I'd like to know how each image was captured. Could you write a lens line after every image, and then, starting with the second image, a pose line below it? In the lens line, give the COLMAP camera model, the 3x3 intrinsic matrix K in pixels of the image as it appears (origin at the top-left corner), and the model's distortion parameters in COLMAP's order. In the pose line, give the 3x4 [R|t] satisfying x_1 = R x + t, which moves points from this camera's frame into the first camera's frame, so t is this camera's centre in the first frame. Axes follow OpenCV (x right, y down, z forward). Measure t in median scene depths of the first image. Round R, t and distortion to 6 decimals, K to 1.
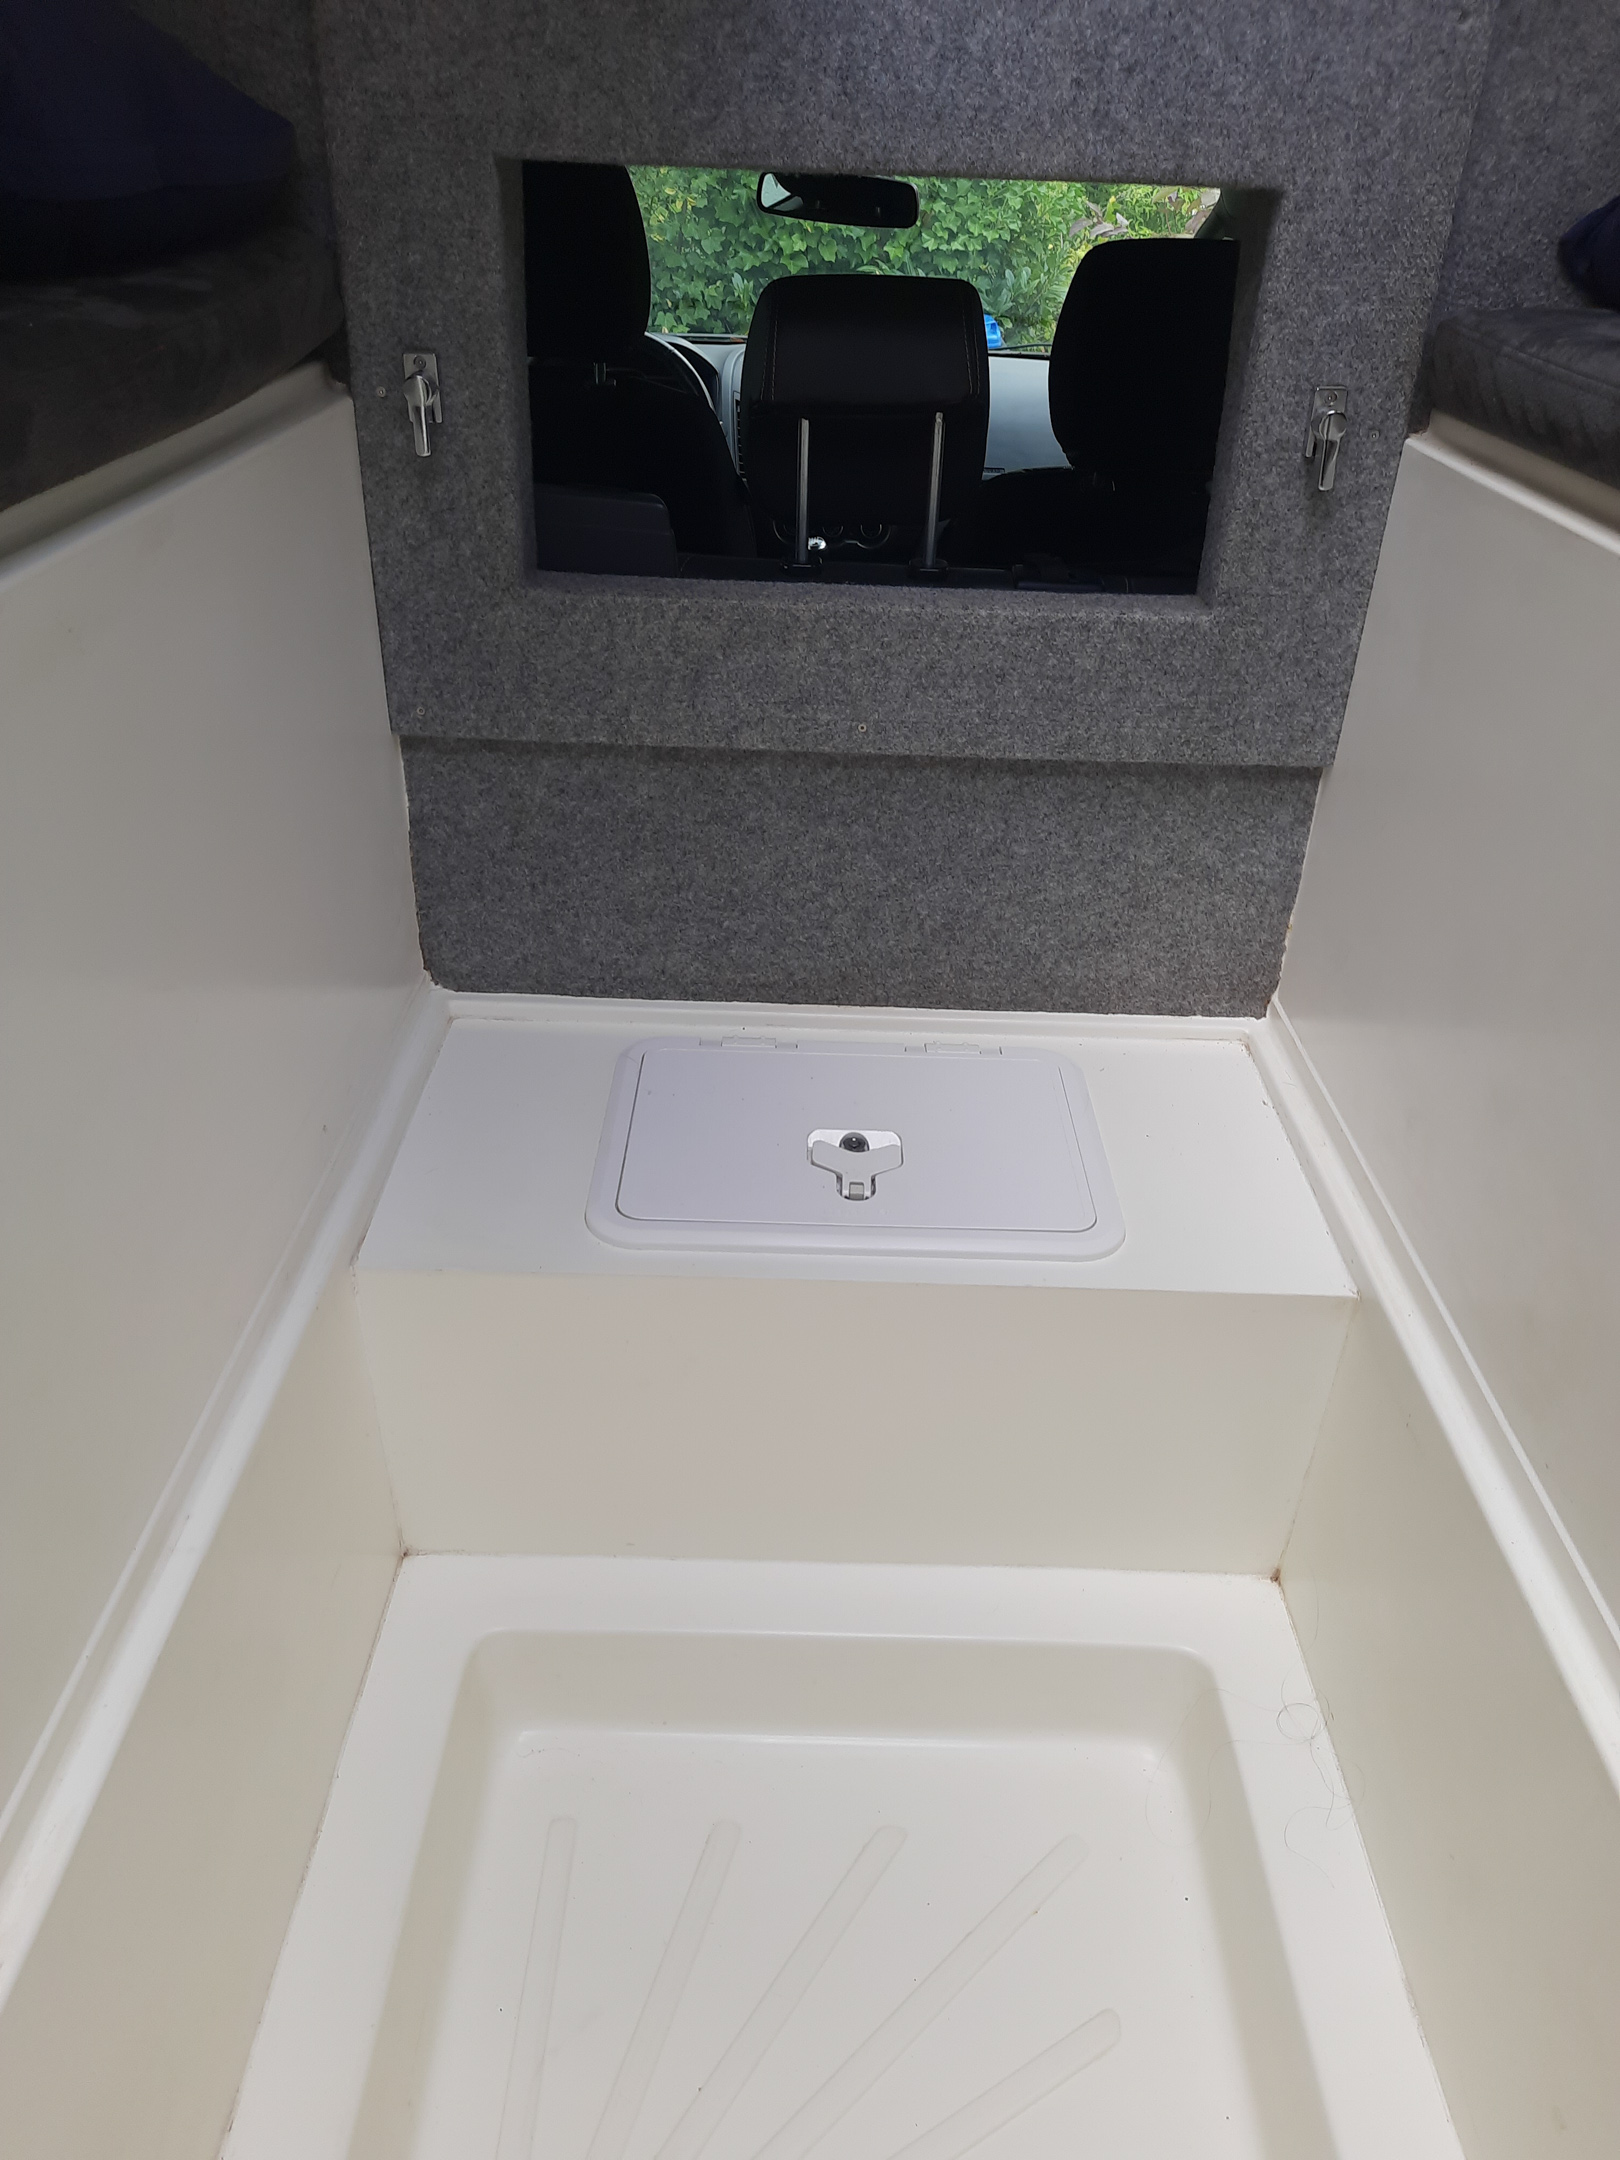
lens RADIAL K [[1571.7, 0, 842.6], [0, 1571.7, 1077.5], [0, 0, 1]] dist [0.065350, -0.054159]
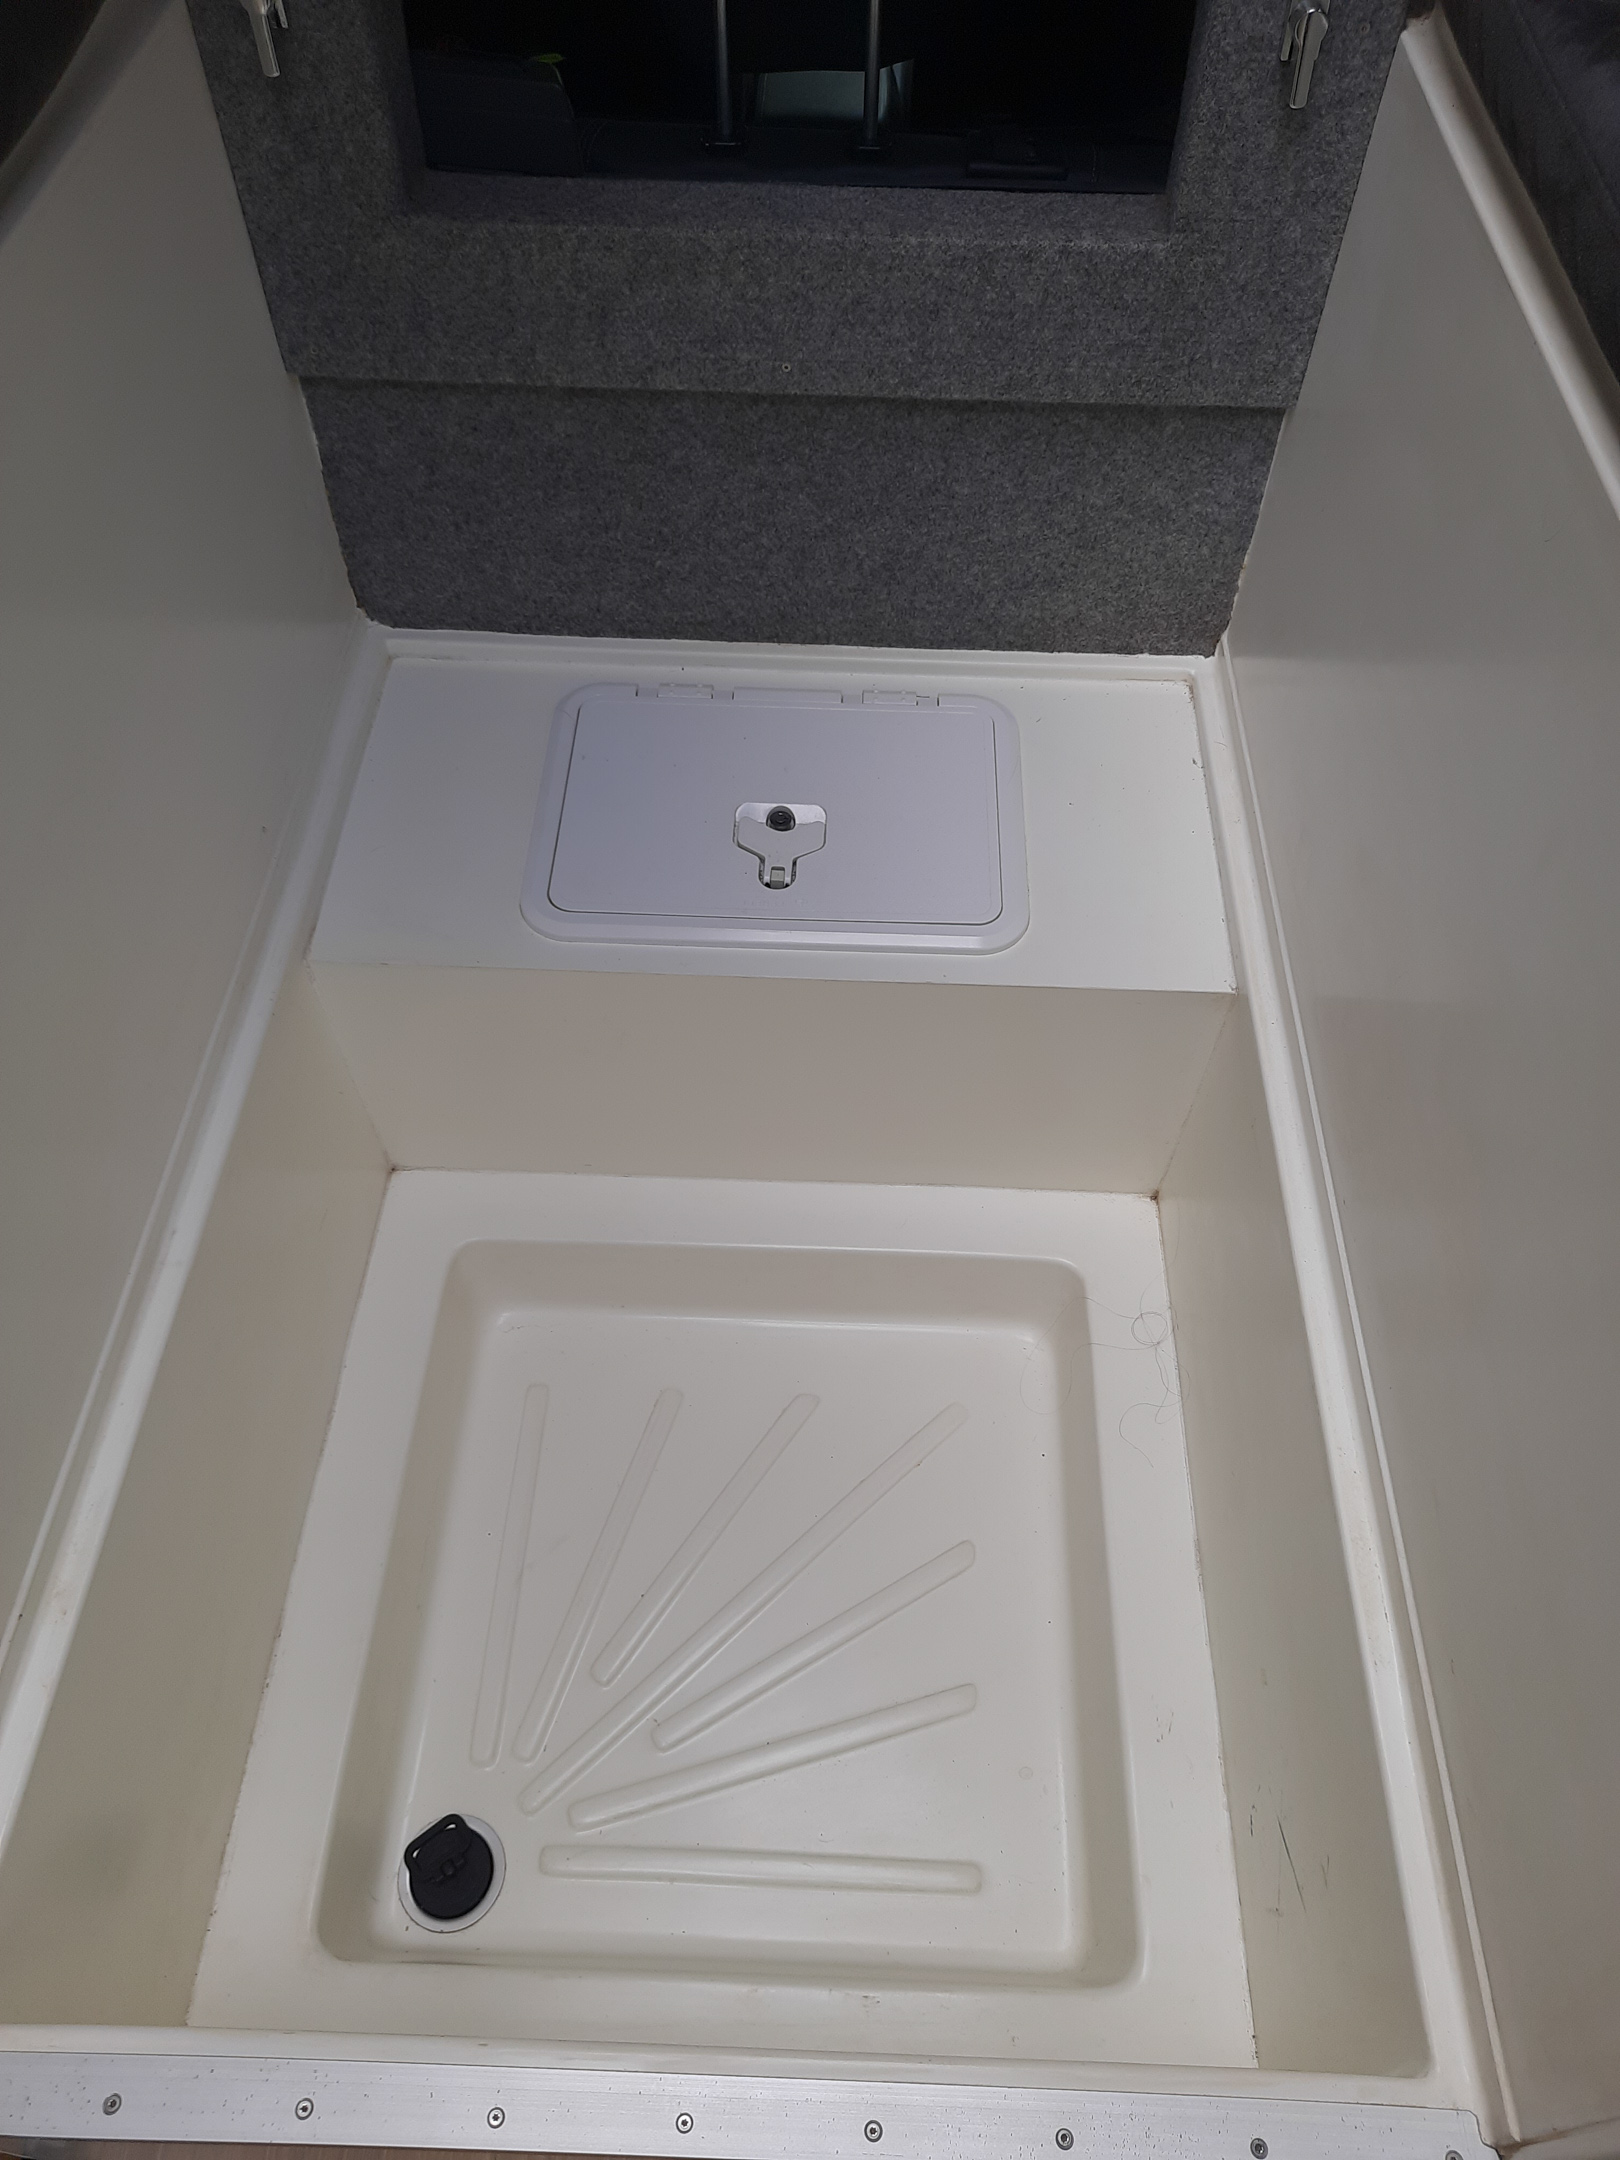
lens RADIAL K [[1571.7, 0, 831.4], [0, 1571.7, 1076.4], [0, 0, 1]] dist [0.065350, -0.054159]
pose [[0.999140, 0.017094, -0.037787, 0.083986], [-0.001633, 0.926615, 0.376008, -0.192581], [0.041442, -0.375623, 0.925846, -0.022334]]
